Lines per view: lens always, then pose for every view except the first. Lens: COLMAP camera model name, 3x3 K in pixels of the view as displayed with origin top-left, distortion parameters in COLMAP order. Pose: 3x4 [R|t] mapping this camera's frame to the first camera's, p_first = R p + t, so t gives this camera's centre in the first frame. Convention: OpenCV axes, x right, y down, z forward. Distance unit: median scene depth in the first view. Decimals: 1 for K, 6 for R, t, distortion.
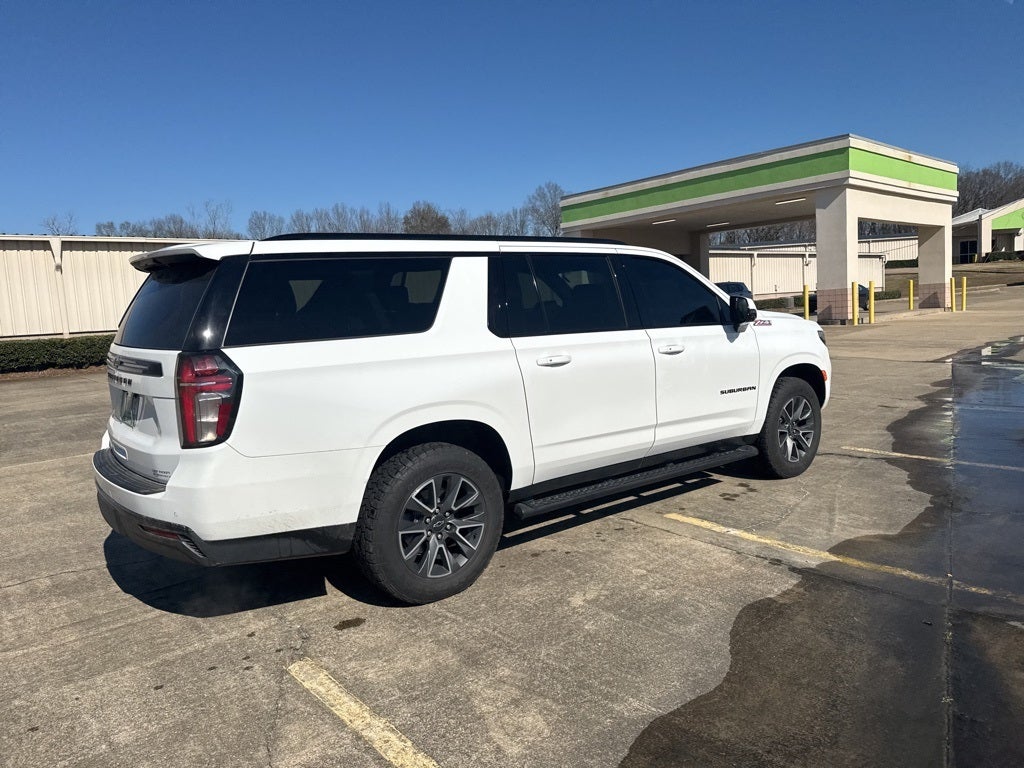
lens RADIAL K [[714.2, 0, 516.5], [0, 714.2, 364.7], [0, 0, 1]] dist [0.039496, -0.048480]
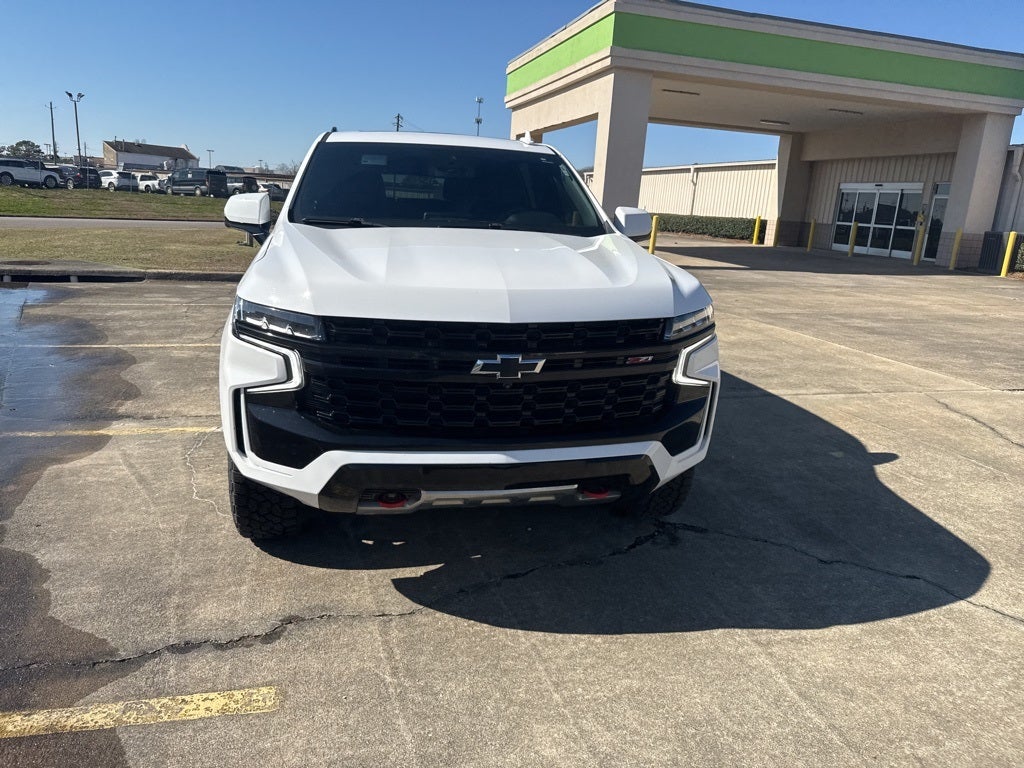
lens RADIAL K [[715.4, 0, 506.1], [0, 715.4, 377.7], [0, 0, 1]] dist [0.037649, -0.048535]
pose [[-0.462878, 0.234998, -0.854705, 1.058410], [-0.108884, 0.941843, 0.317924, -0.221773], [0.879709, 0.240224, -0.410371, 1.941921]]
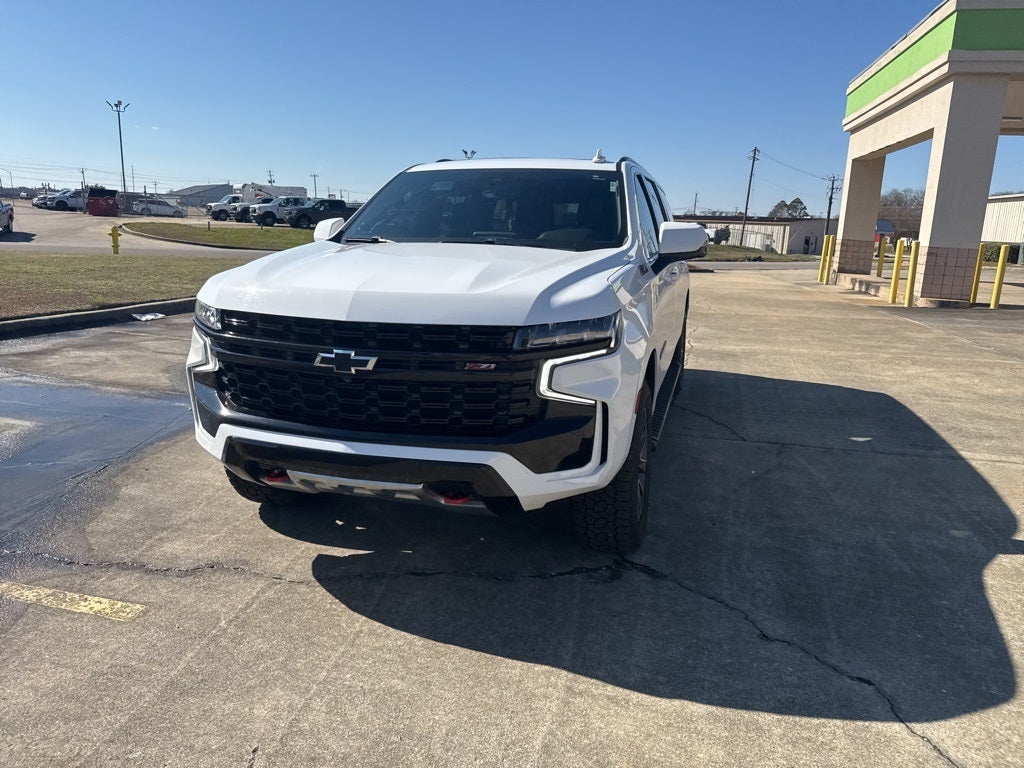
lens RADIAL K [[715.4, 0, 506.1], [0, 715.4, 377.7], [0, 0, 1]] dist [0.037649, -0.048535]
pose [[-0.820176, 0.142614, -0.554051, 0.796460], [-0.042559, 0.950540, 0.307674, -0.231847], [0.570526, 0.275927, -0.773540, 2.269081]]
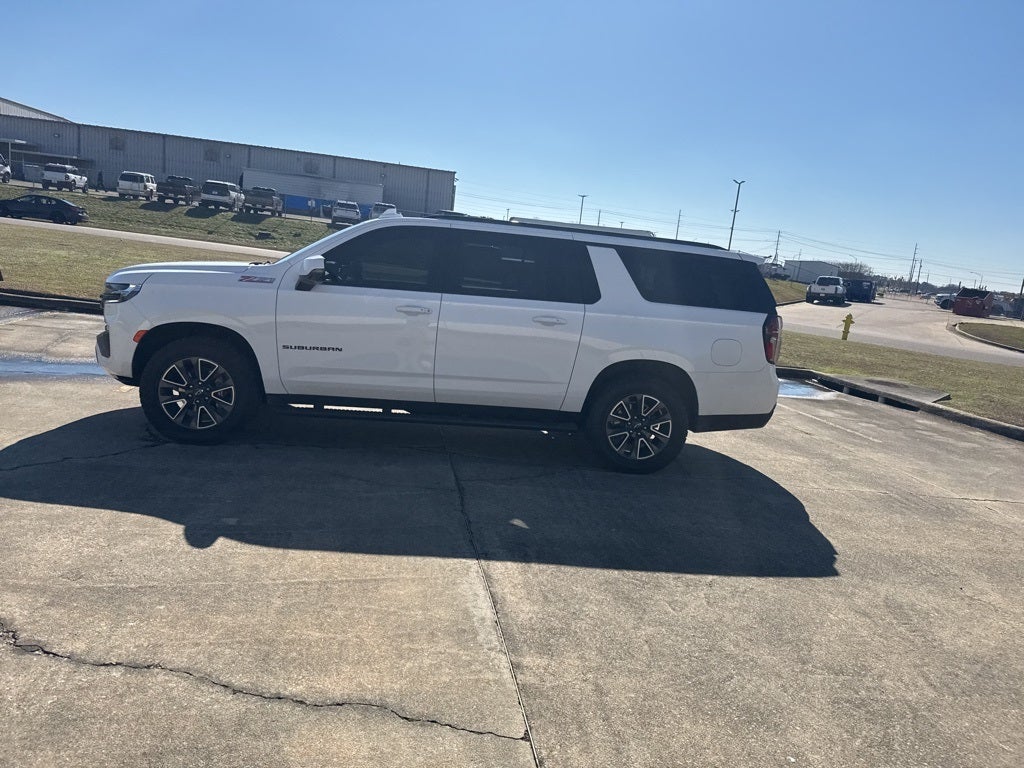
lens RADIAL K [[716.3, 0, 504.8], [0, 716.3, 349.1], [0, 0, 1]] dist [0.039375, -0.047883]
pose [[-0.846576, -0.101811, 0.522440, -0.885407], [-0.012743, 0.985132, 0.171329, -0.207371], [-0.532115, 0.138385, -0.835286, 2.539202]]
